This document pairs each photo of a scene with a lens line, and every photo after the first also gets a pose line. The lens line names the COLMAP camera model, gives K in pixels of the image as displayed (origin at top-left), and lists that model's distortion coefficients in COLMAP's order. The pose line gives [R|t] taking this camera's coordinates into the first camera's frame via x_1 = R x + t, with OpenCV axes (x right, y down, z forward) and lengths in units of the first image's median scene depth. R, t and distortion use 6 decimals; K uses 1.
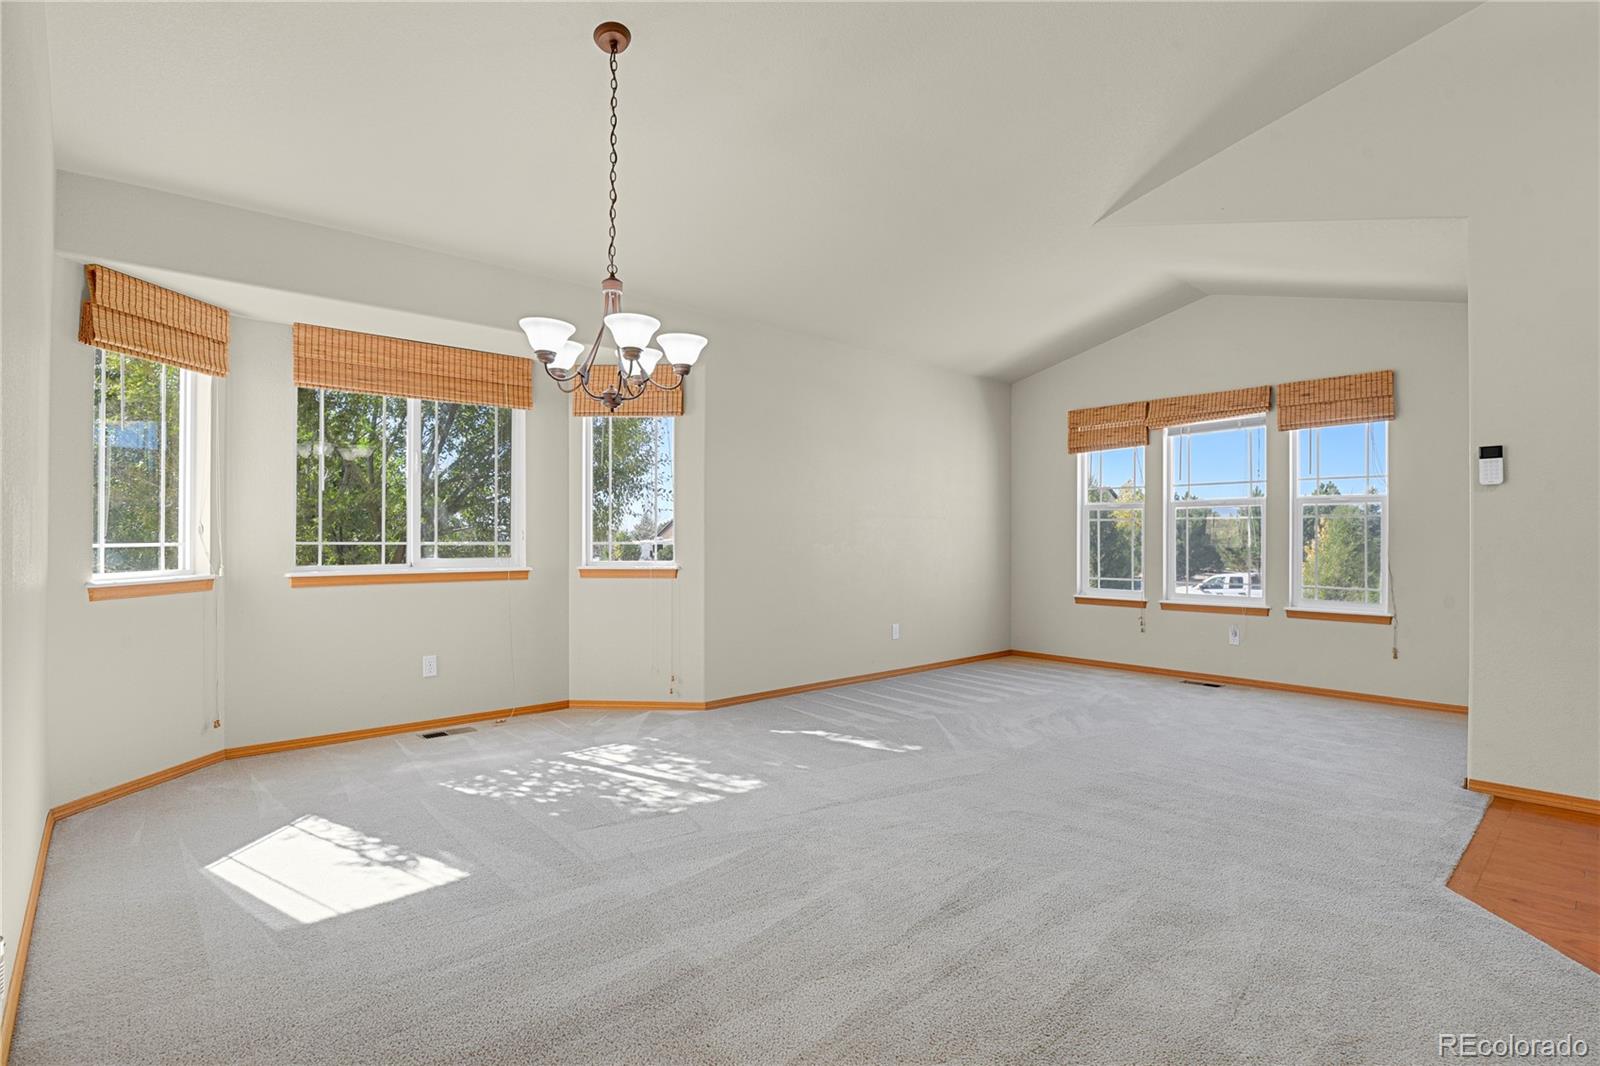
lens RADIAL K [[778.3, 0, 810.5], [0, 778.3, 534.6], [0, 0, 1]] dist [-0.033045, -0.000439]
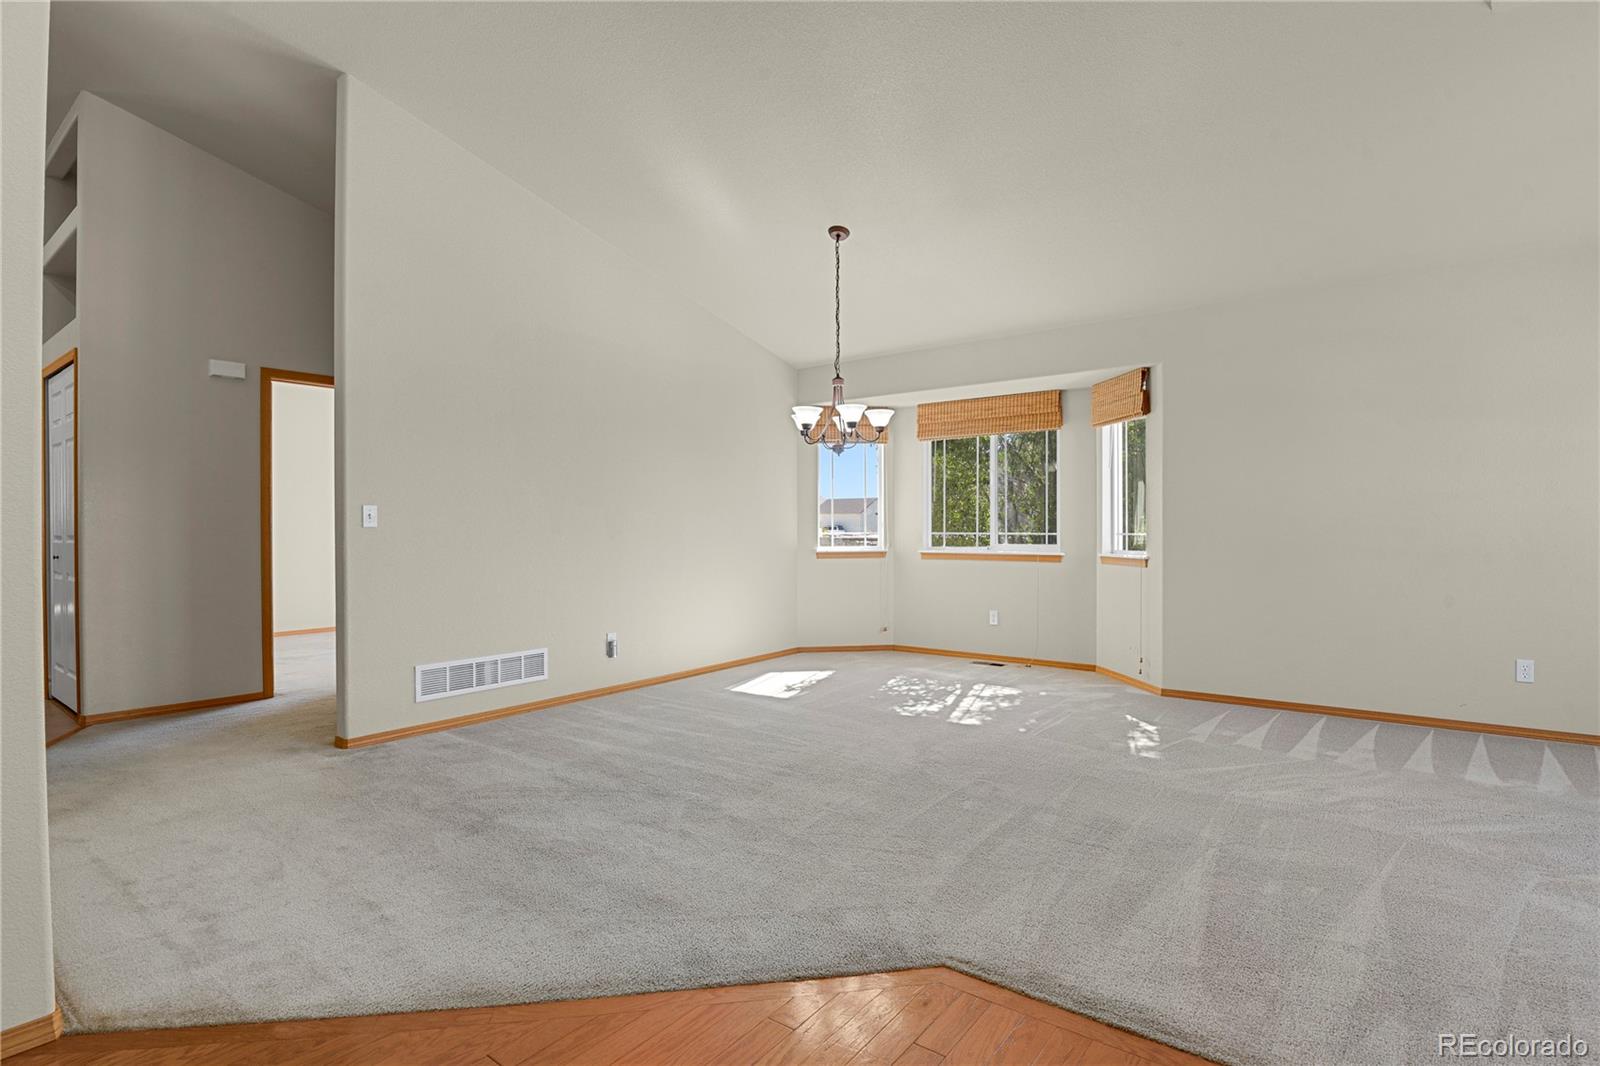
lens RADIAL K [[778.3, 0, 810.5], [0, 778.3, 534.6], [0, 0, 1]] dist [-0.033045, -0.000439]
pose [[0.178179, 0.005816, -0.983981, 0.901647], [0.006022, 0.999957, 0.007001, 0.000894], [0.983980, -0.007173, 0.178137, 0.404456]]
